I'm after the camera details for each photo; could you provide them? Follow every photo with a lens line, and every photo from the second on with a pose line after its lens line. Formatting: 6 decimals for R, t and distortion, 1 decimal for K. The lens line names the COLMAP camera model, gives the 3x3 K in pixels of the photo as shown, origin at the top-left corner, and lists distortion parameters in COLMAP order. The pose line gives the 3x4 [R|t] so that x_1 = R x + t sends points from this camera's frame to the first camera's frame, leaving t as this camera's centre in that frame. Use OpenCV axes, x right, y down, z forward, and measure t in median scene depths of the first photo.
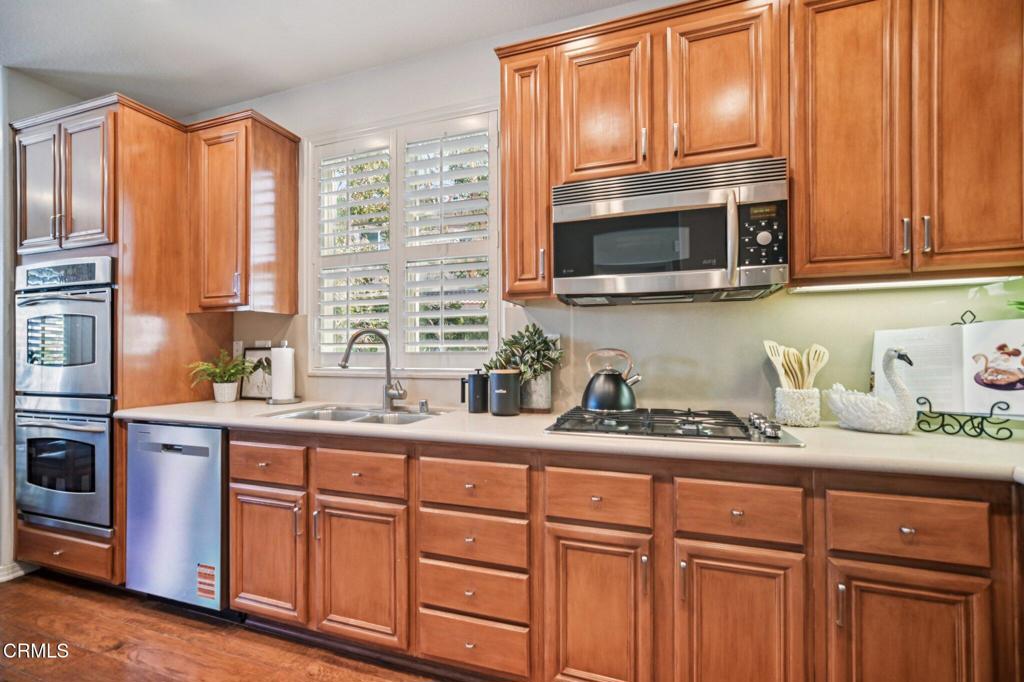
lens RADIAL K [[435.1, 0, 506.3], [0, 435.1, 350.9], [0, 0, 1]] dist [0.001999, 0.001494]
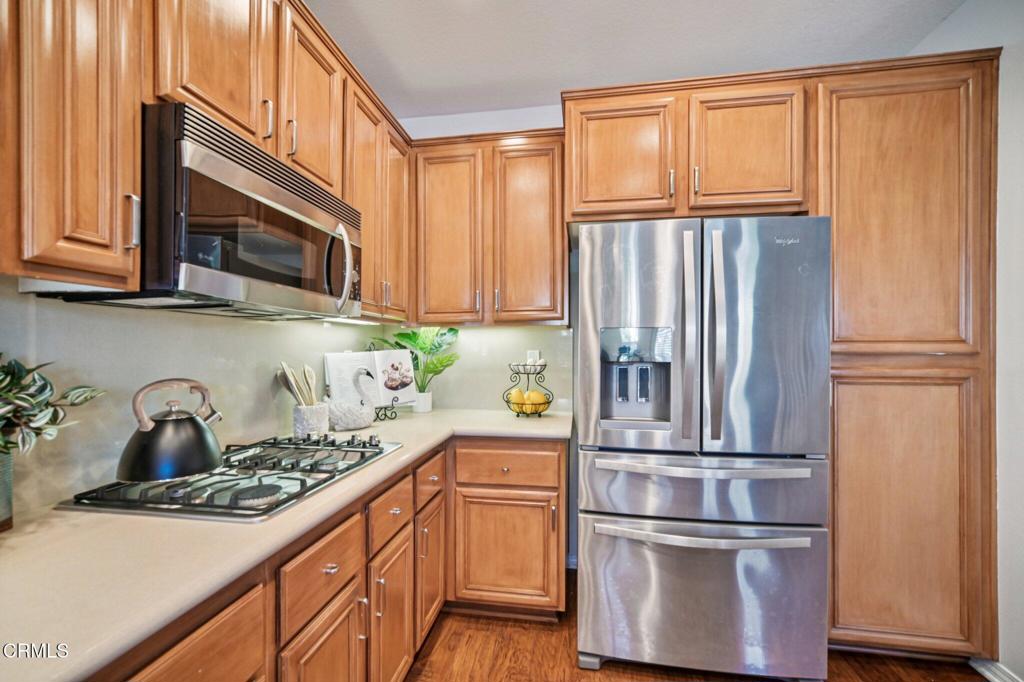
lens RADIAL K [[435.1, 0, 508.5], [0, 435.1, 351.8], [0, 0, 1]] dist [0.001999, 0.001494]
pose [[-0.171014, 0.001380, 0.985268, -0.493276], [-0.007923, 0.999965, -0.002776, -0.047116], [-0.985237, -0.008281, -0.170997, 0.625574]]
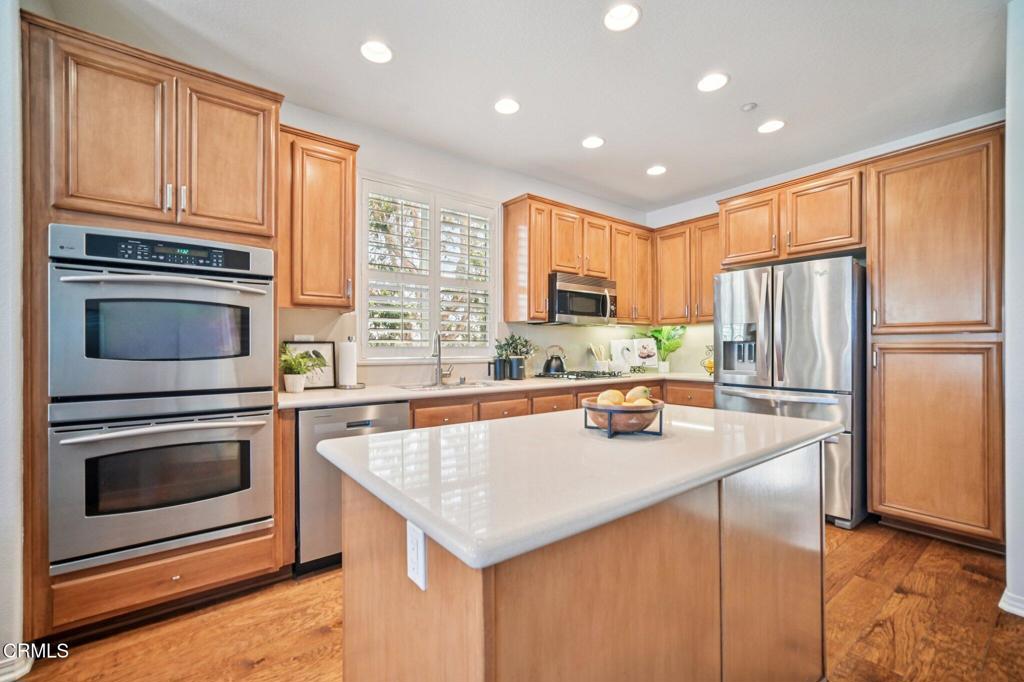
lens RADIAL K [[435.1, 0, 515.5], [0, 435.1, 346.7], [0, 0, 1]] dist [0.001999, 0.001494]
pose [[0.547851, 0.006054, 0.836554, -1.726333], [-0.006934, 0.999972, -0.002696, 0.007118], [-0.836547, -0.004324, 0.547878, -0.036870]]
